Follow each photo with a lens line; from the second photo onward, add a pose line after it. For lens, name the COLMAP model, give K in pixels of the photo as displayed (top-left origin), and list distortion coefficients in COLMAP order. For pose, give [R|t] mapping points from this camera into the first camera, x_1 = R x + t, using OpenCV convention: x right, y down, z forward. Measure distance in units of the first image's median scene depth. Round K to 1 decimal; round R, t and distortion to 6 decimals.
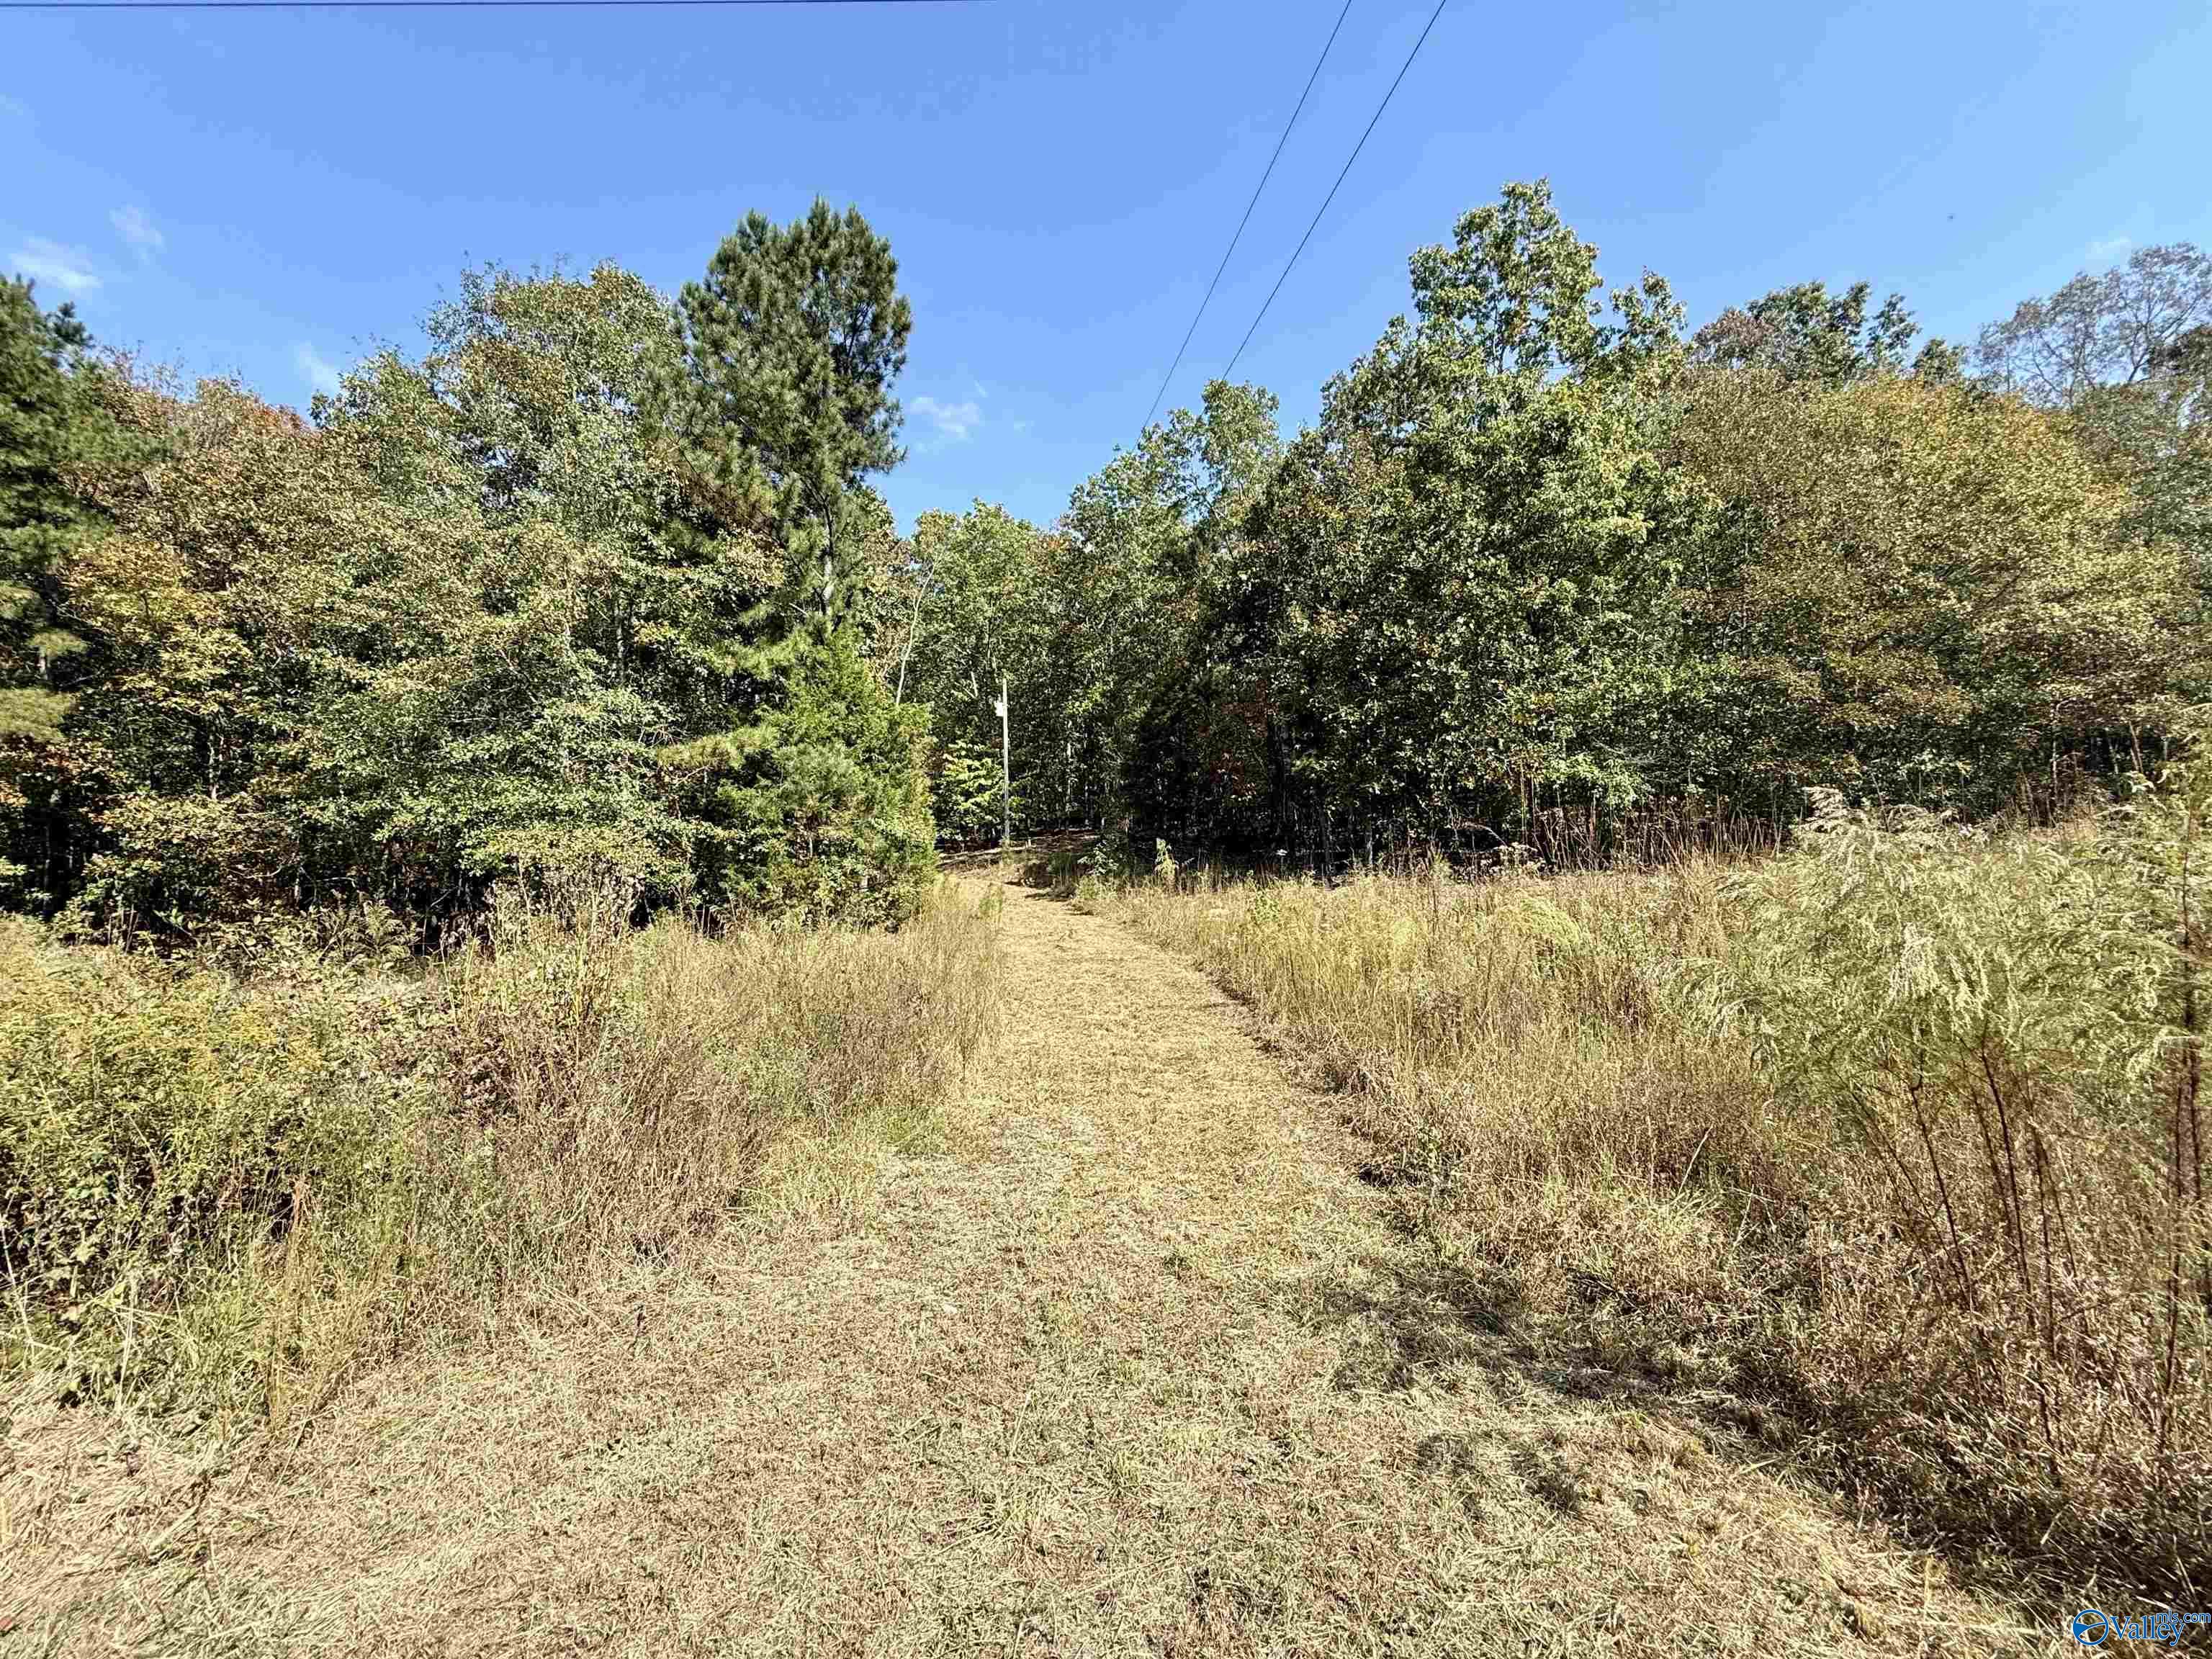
lens RADIAL K [[881.2, 0, 1095.1], [0, 881.2, 834.1], [0, 0, 1]] dist [-0.003371, 0.000691]
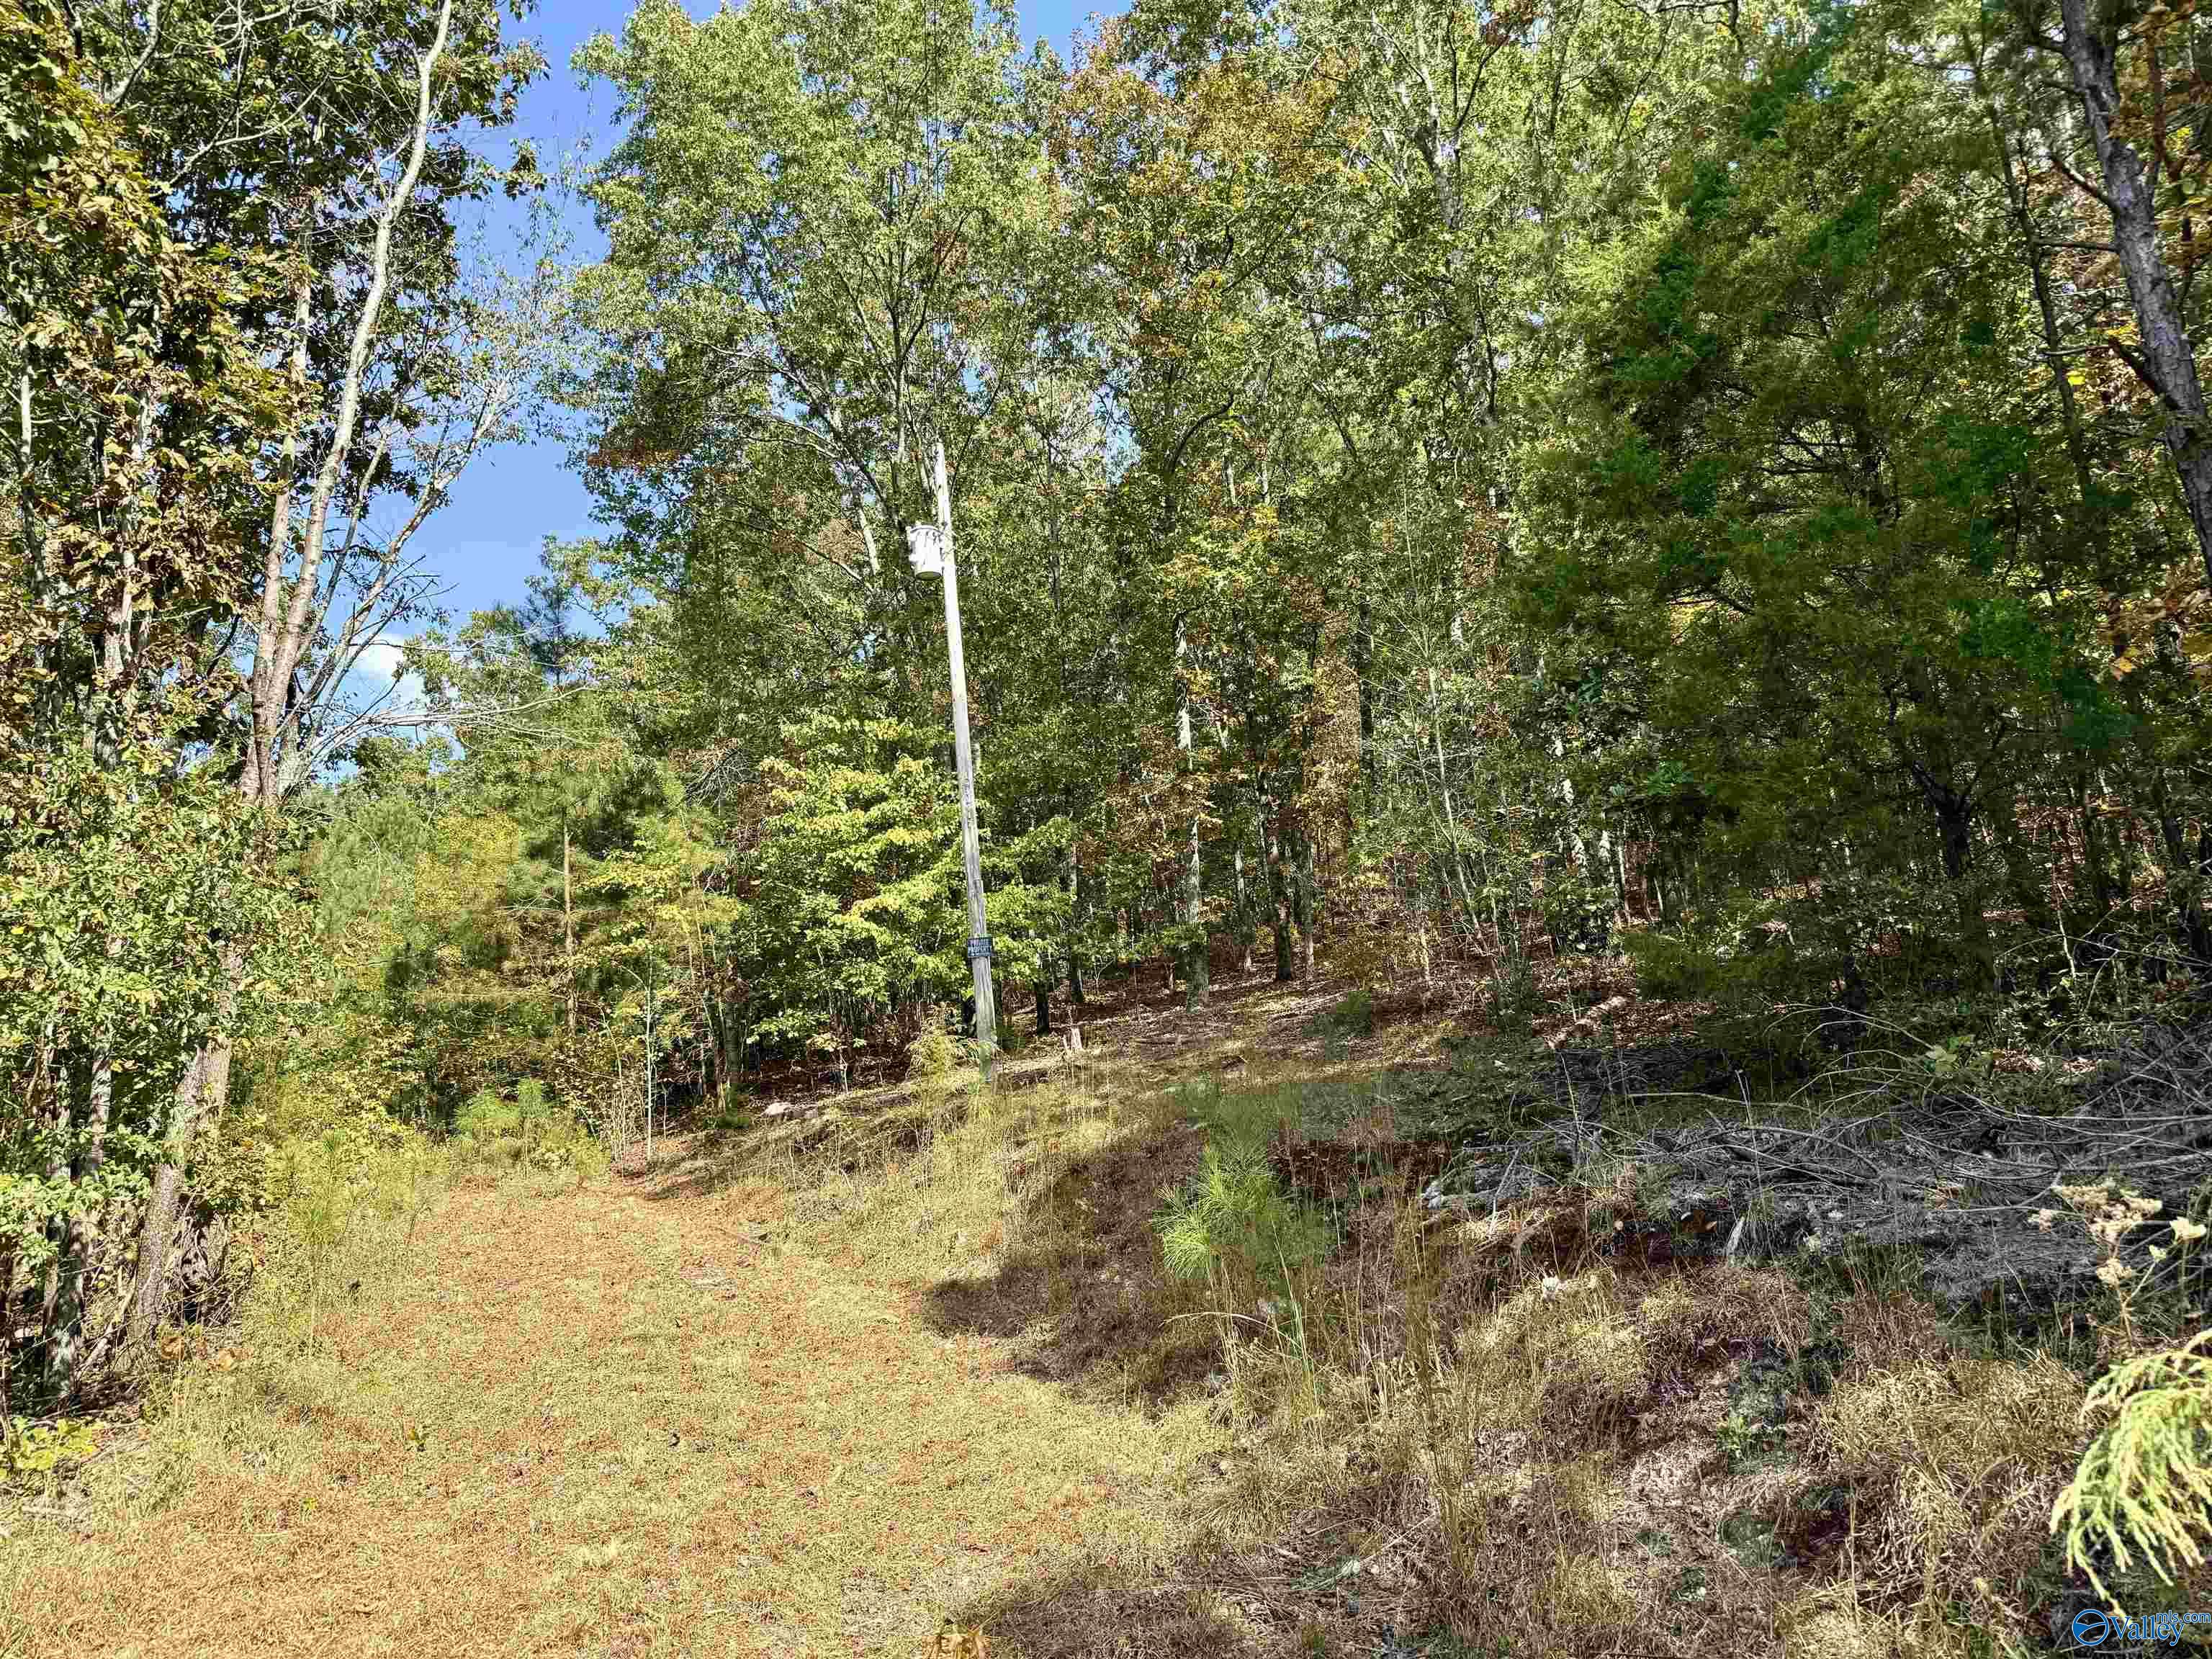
lens RADIAL K [[1549.0, 0, 1116.7], [0, 1549.0, 852.0], [0, 0, 1]] dist [0.046055, -0.058460]
pose [[0.995056, -0.081485, -0.056787, -0.073340], [0.074937, 0.991191, -0.109198, 0.013897], [0.065184, 0.104403, 0.992397, 1.275191]]
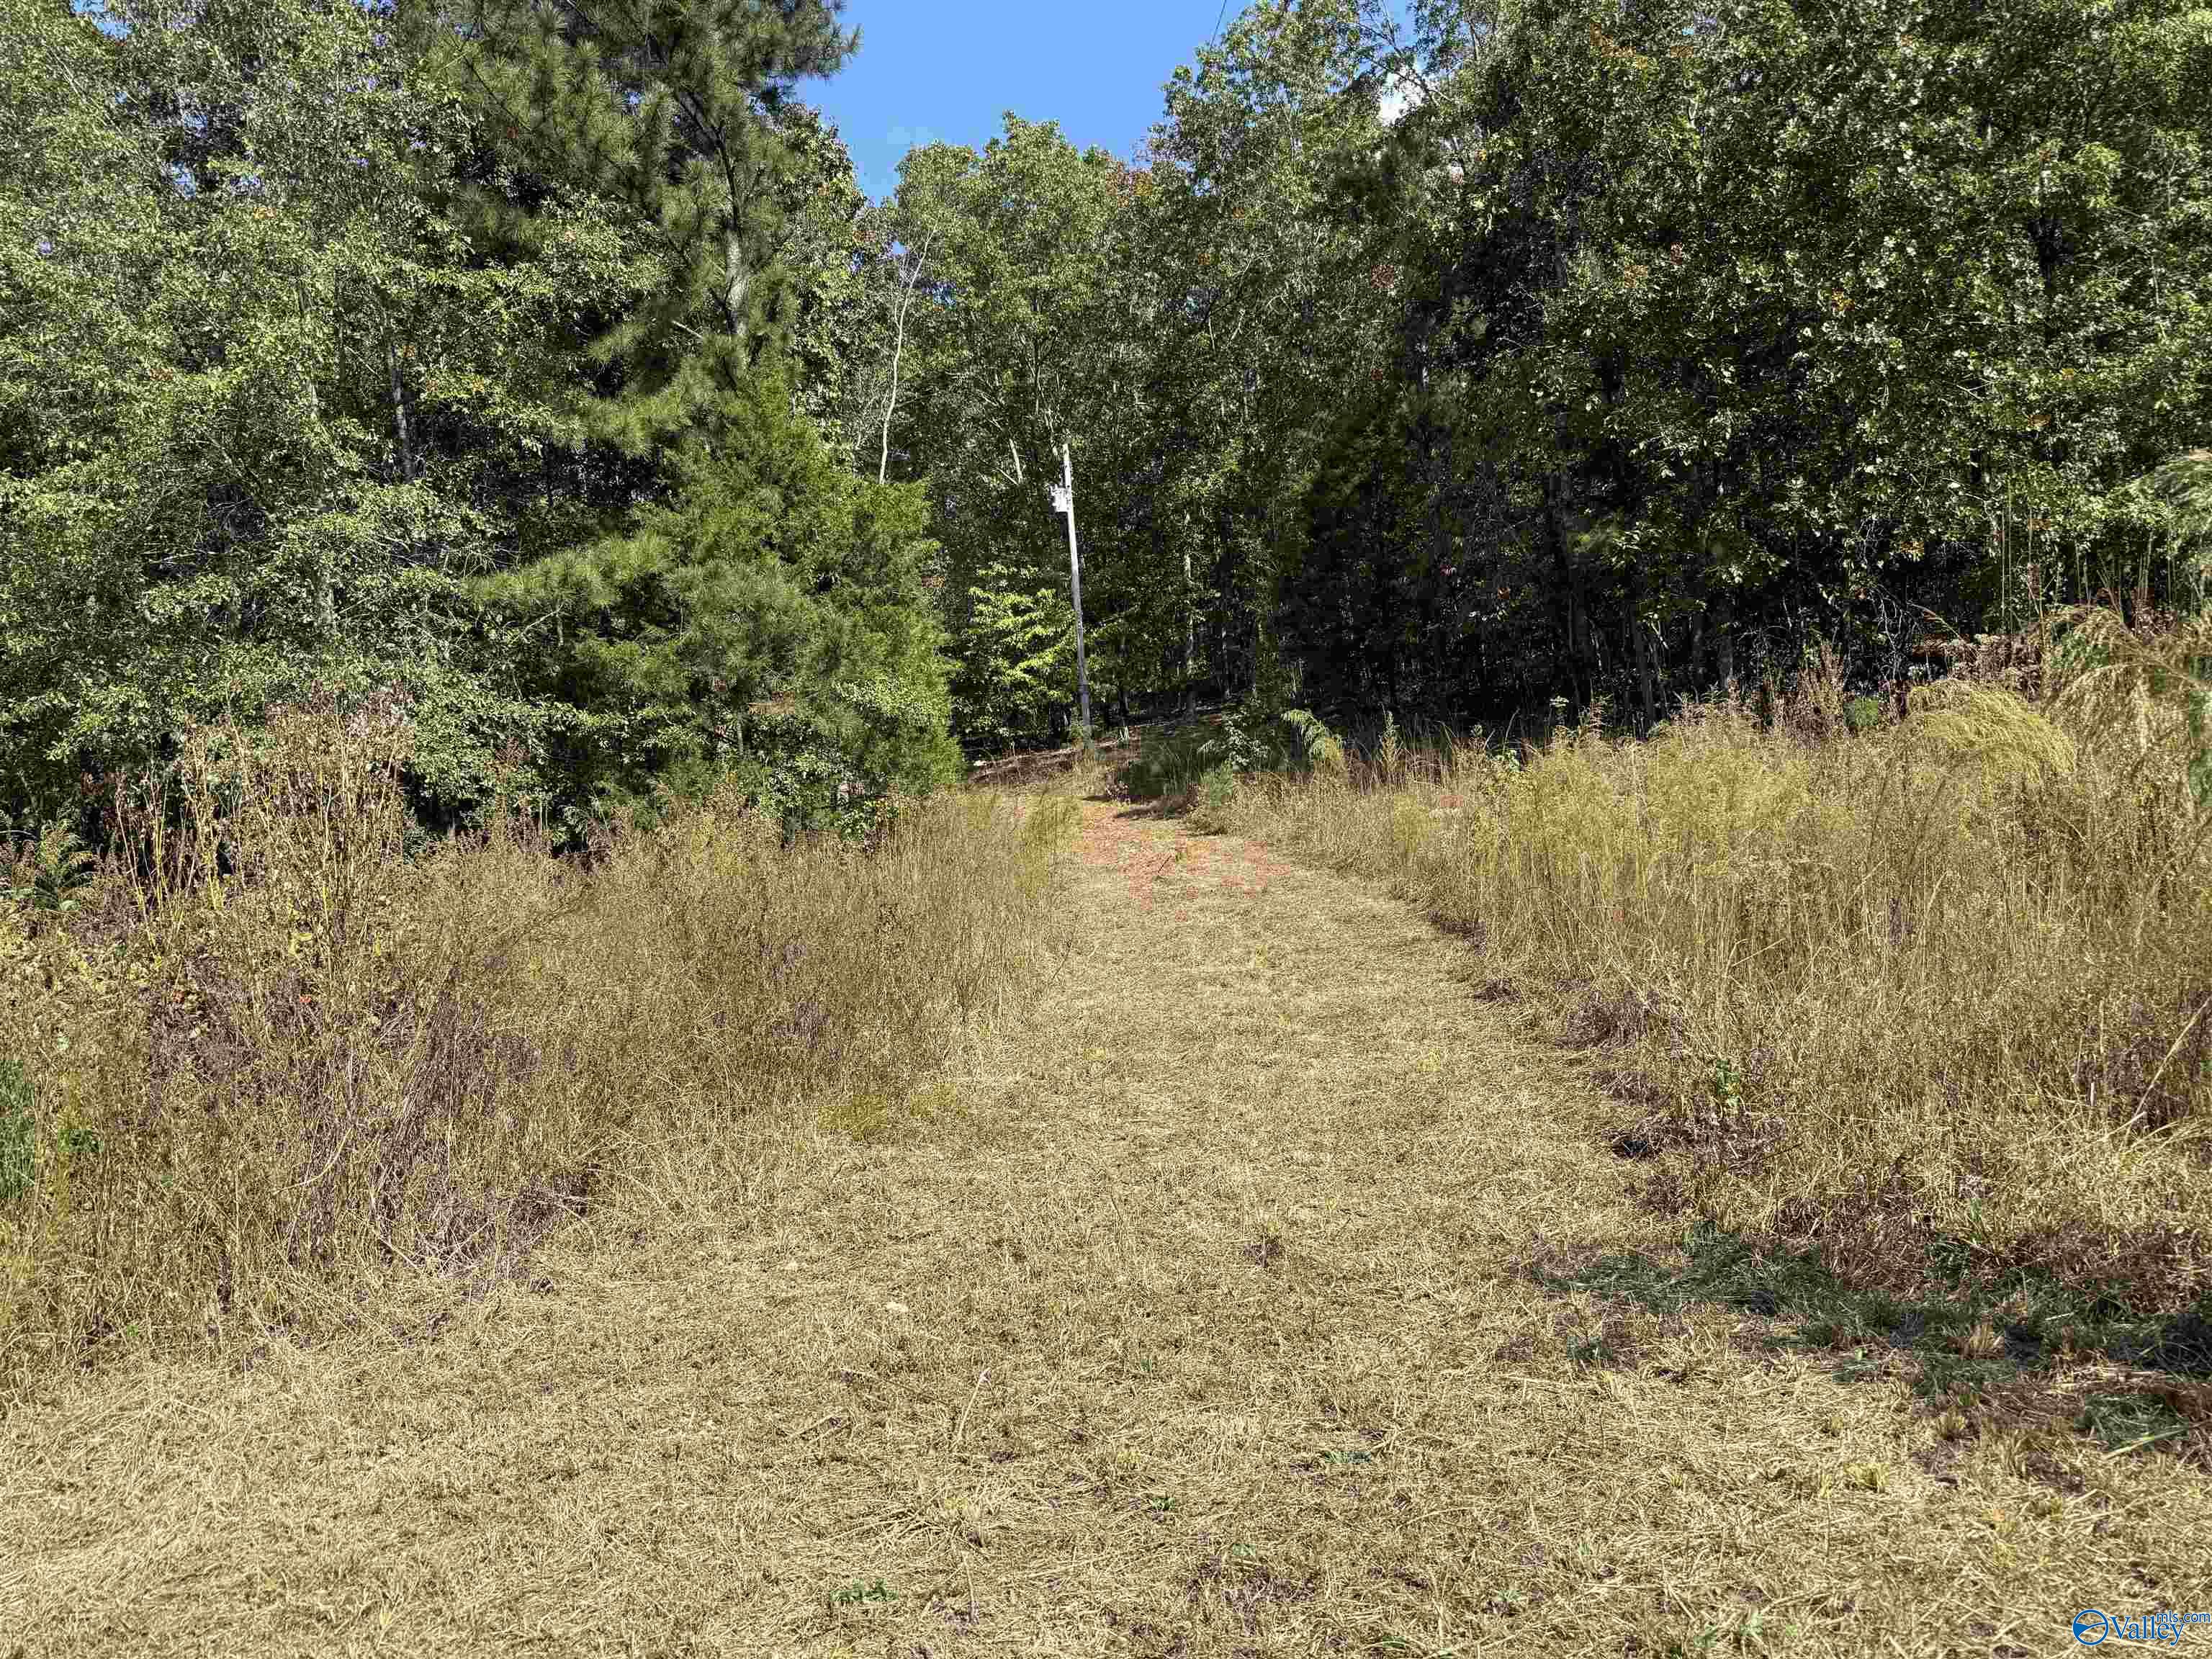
lens RADIAL K [[1549.0, 0, 1086.7], [0, 1549.0, 853.1], [0, 0, 1]] dist [0.046055, -0.058460]
pose [[0.992398, -0.049005, -0.112889, 0.024214], [0.057622, 0.995565, 0.074369, 0.028199], [0.108744, -0.080309, 0.990820, -0.016608]]
